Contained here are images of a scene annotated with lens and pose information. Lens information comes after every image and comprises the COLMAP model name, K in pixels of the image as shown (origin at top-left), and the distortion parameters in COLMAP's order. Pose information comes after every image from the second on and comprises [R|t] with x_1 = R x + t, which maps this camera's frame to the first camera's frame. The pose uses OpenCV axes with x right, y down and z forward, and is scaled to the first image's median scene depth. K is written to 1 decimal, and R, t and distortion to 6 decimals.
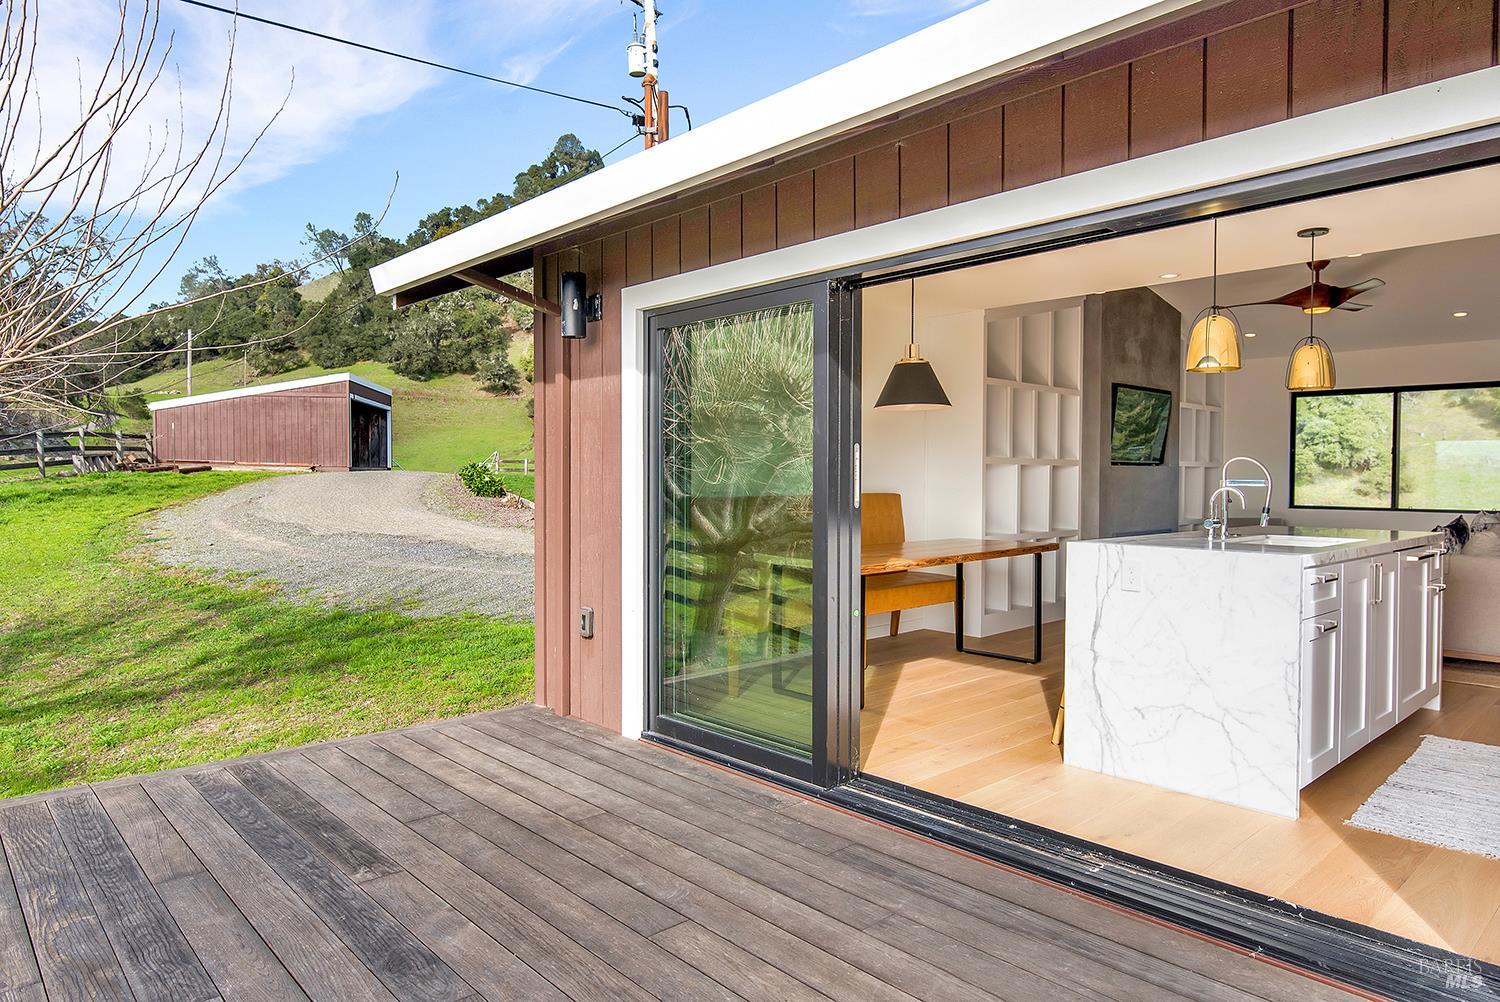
lens RADIAL K [[914.7, 0, 751.5], [0, 914.7, 496.4], [0, 0, 1]] dist [-0.001379, 0.000239]
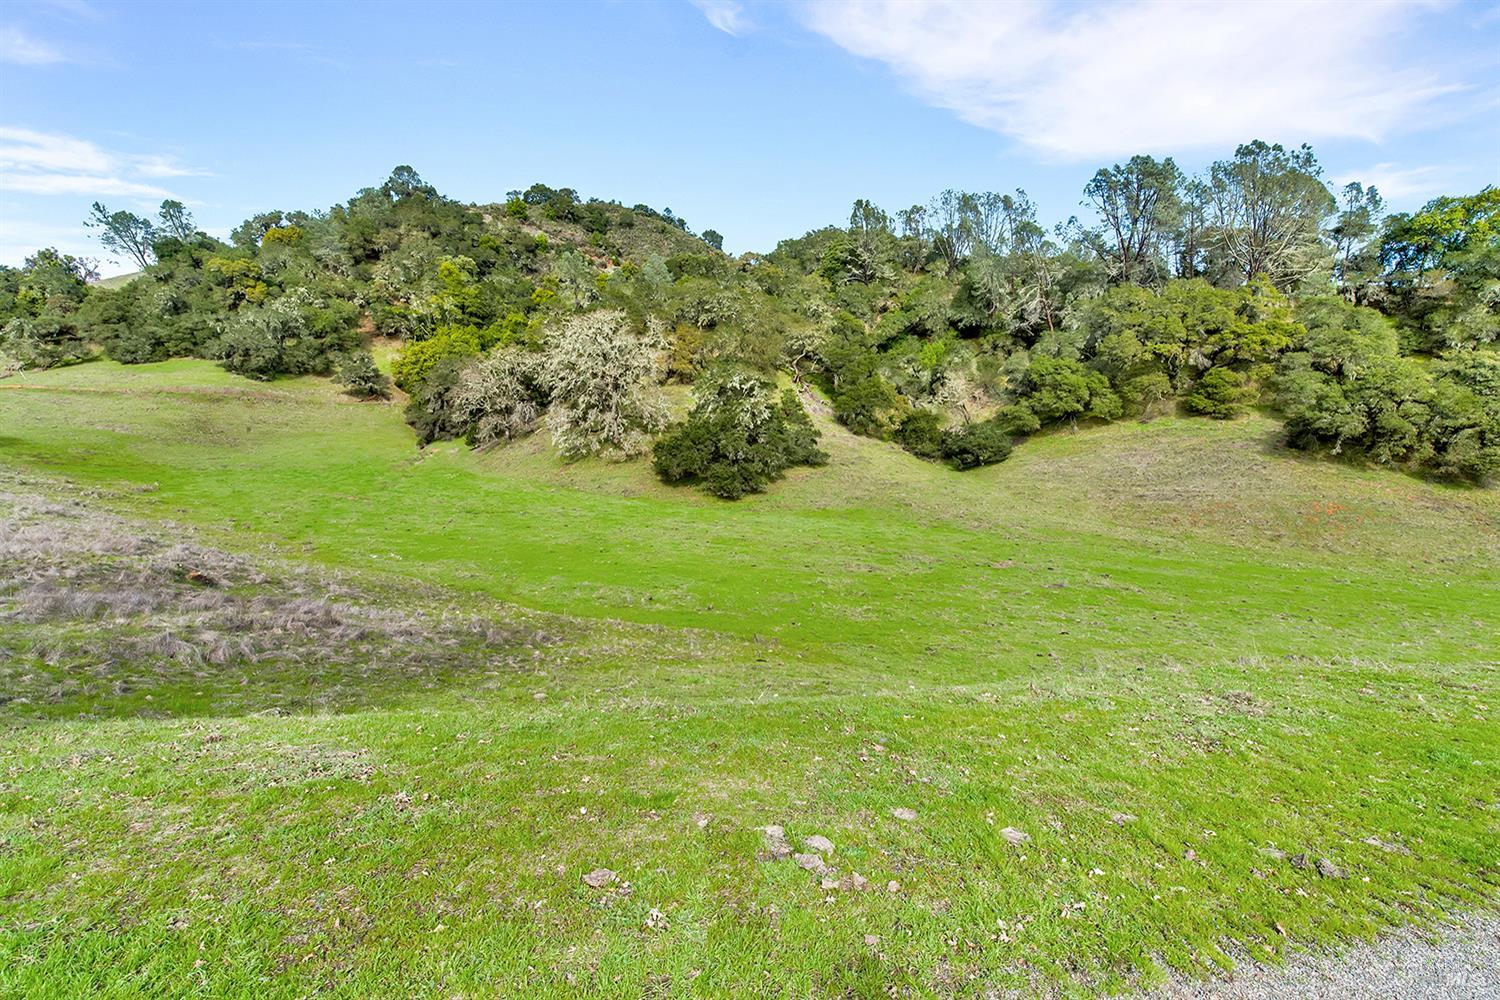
lens RADIAL K [[680.4, 0, 747.3], [0, 680.4, 506.7], [0, 0, 1]] dist [0.001051, -0.000363]
pose [[0.952232, -0.017358, 0.304882, -0.117534], [0.018522, 0.999828, -0.000924, 0.000601], [-0.304813, 0.006527, 0.952390, 0.238414]]
